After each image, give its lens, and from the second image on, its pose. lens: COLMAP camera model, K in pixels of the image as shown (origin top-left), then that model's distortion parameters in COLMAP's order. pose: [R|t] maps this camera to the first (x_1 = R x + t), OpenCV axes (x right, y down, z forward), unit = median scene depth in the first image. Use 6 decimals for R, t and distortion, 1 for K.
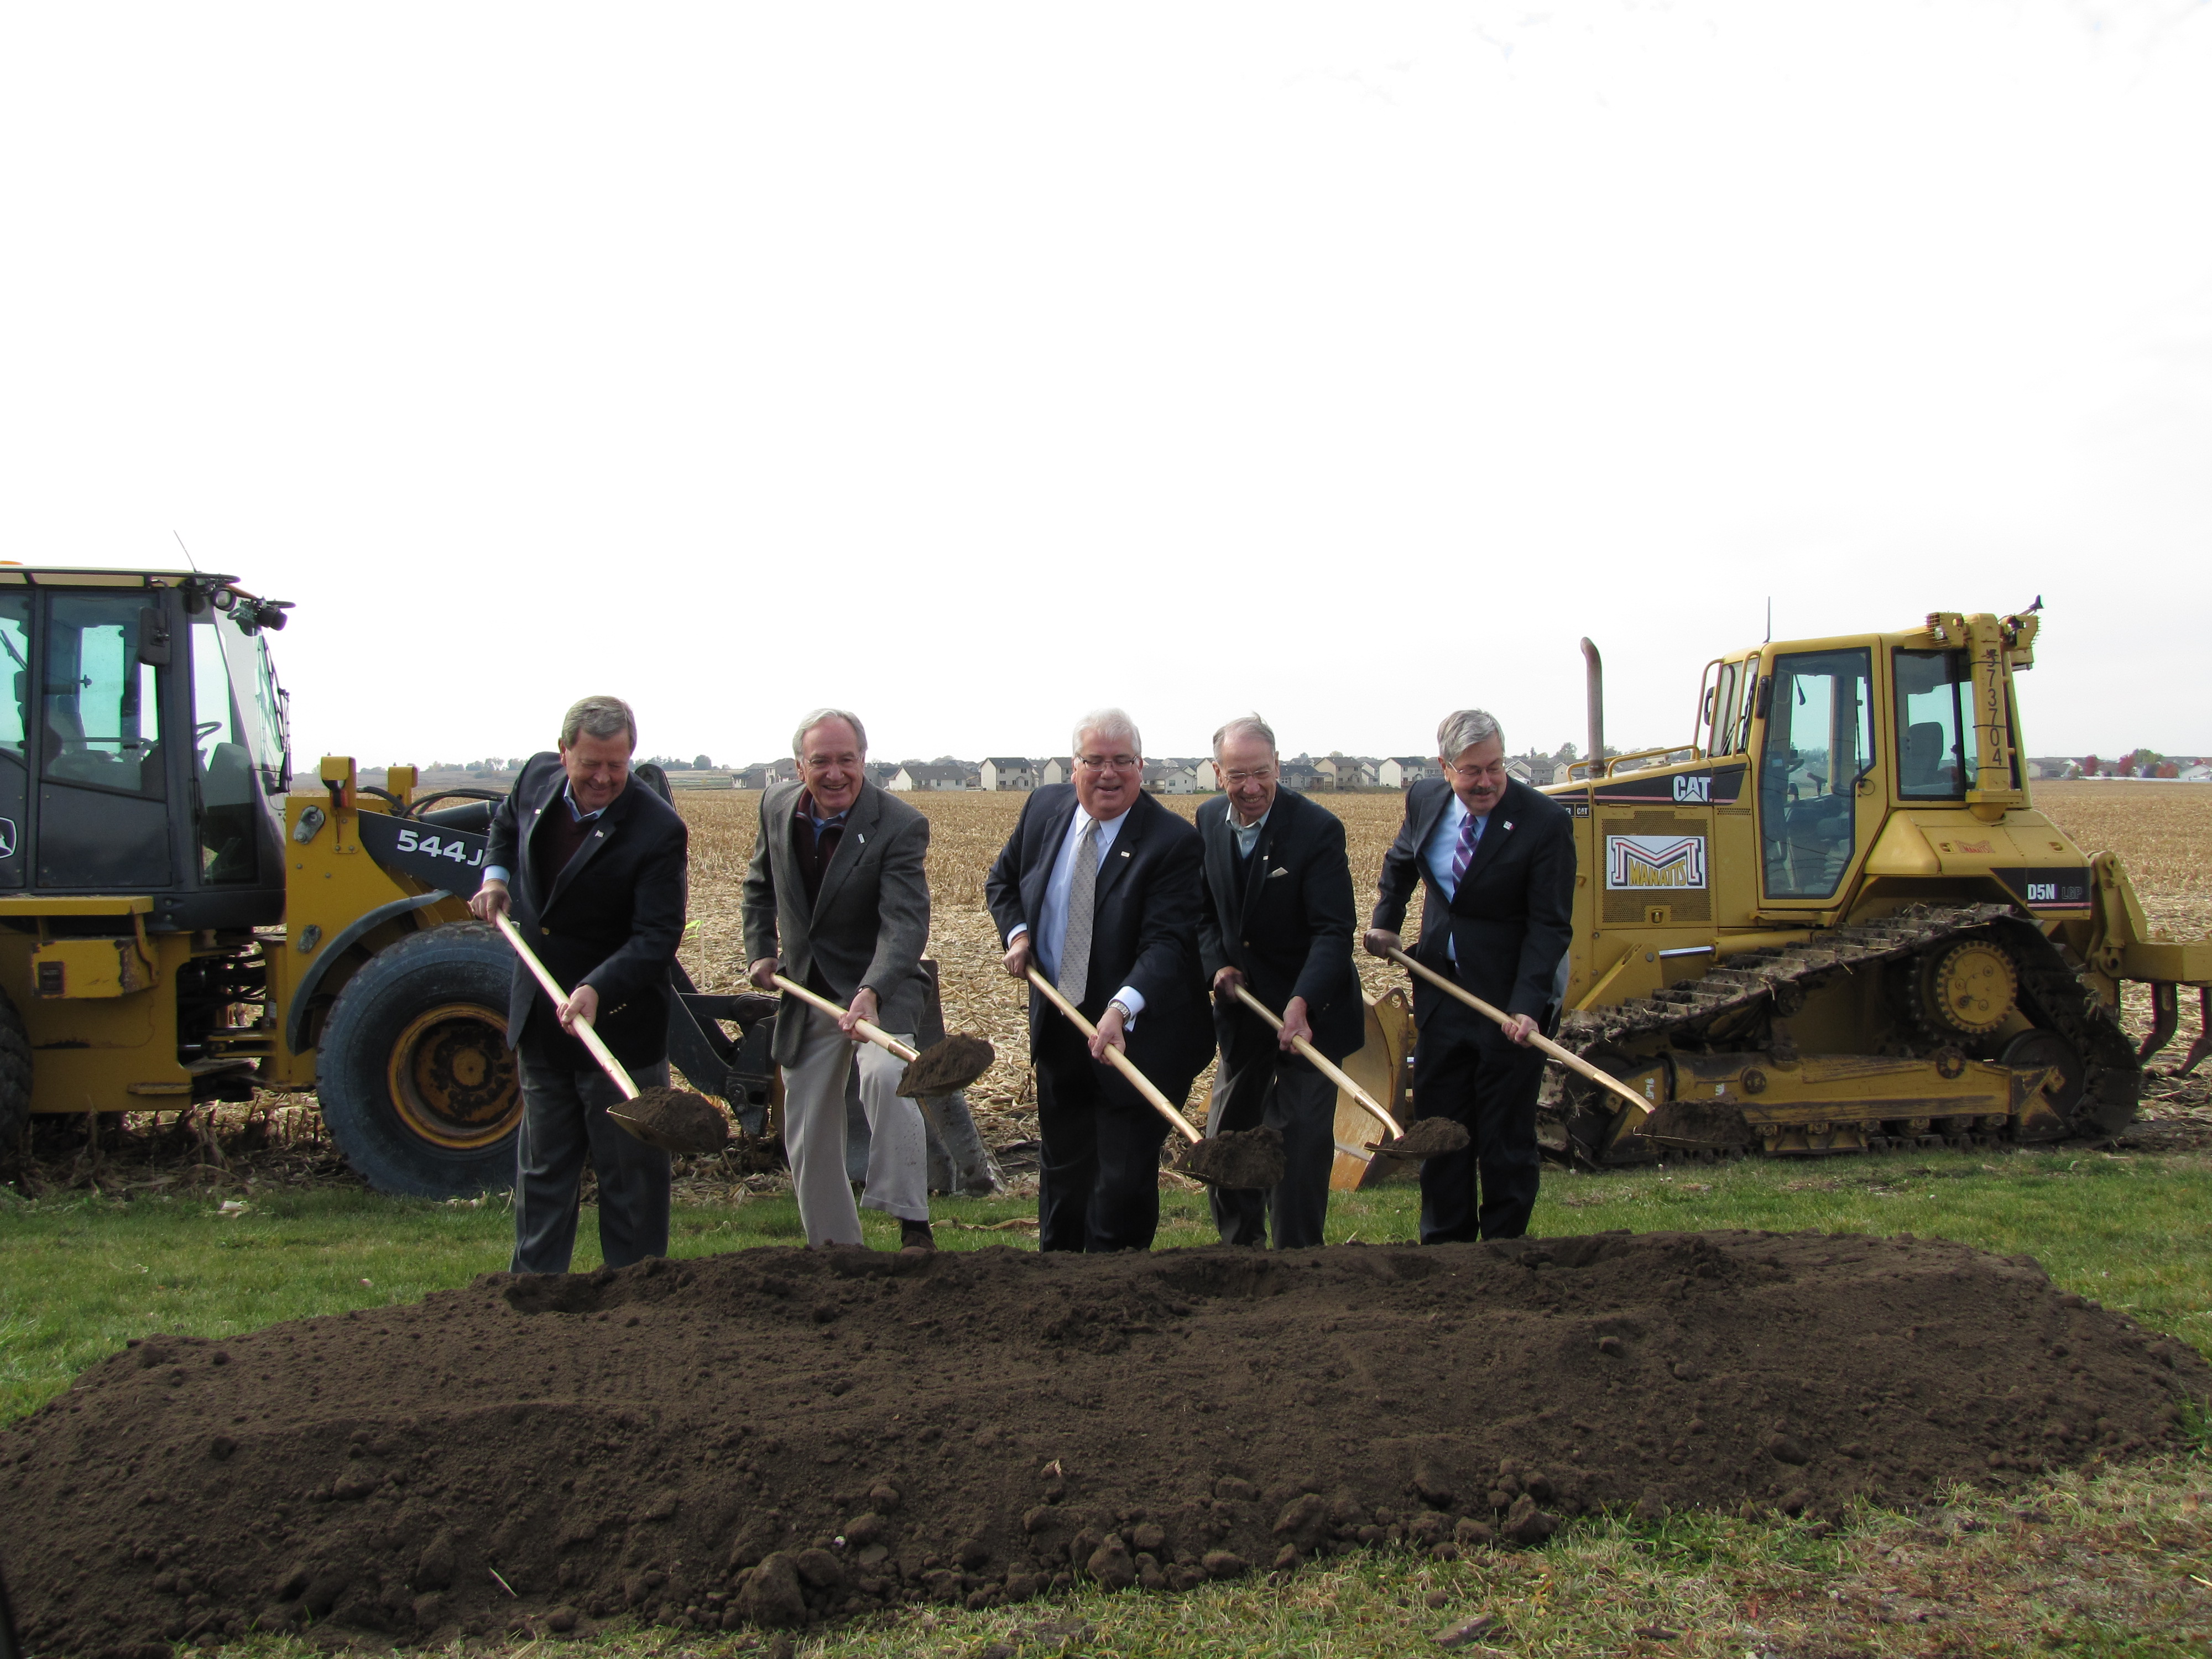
lens RADIAL K [[1863.0, 0, 1128.9], [0, 1863.0, 806.8], [0, 0, 1]] dist [-0.172673, 0.140034]
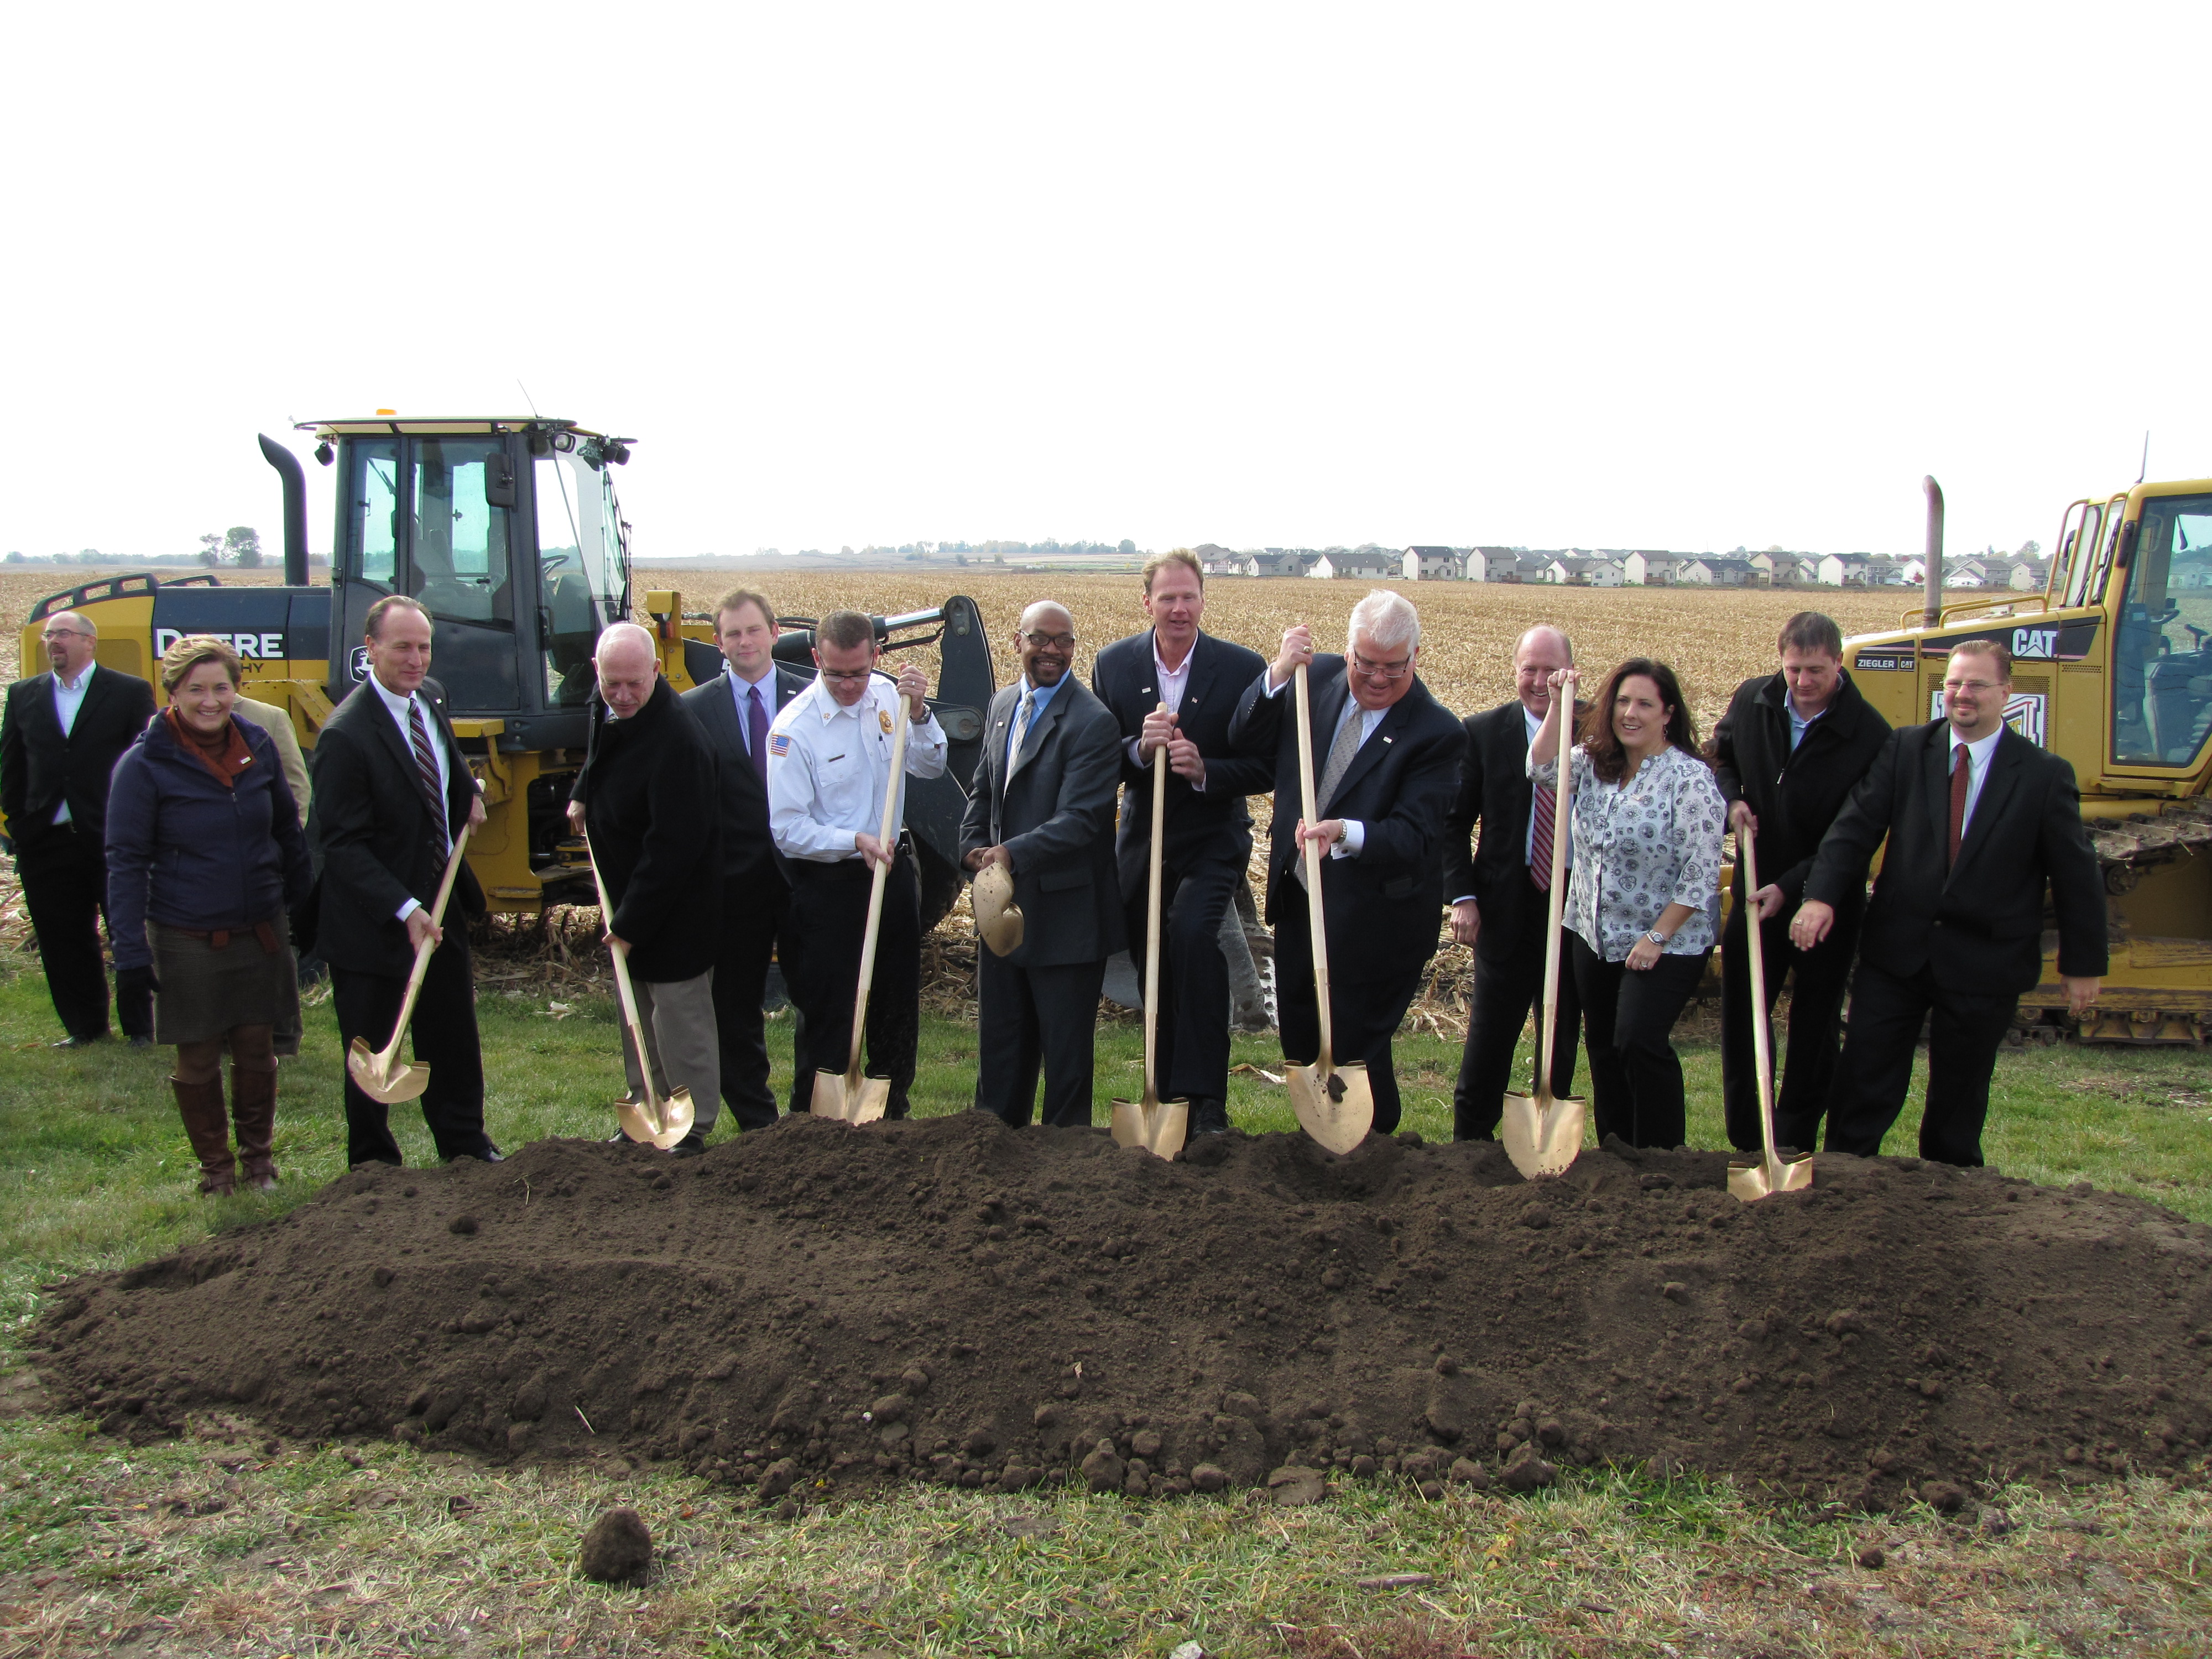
lens RADIAL K [[1863.0, 0, 1100.6], [0, 1863.0, 821.5], [0, 0, 1]] dist [-0.172673, 0.140034]
pose [[0.971290, 0.041015, -0.234338, 0.191514], [-0.012176, 0.992306, 0.123208, -0.079009], [0.237589, -0.116818, 0.964316, 0.003580]]
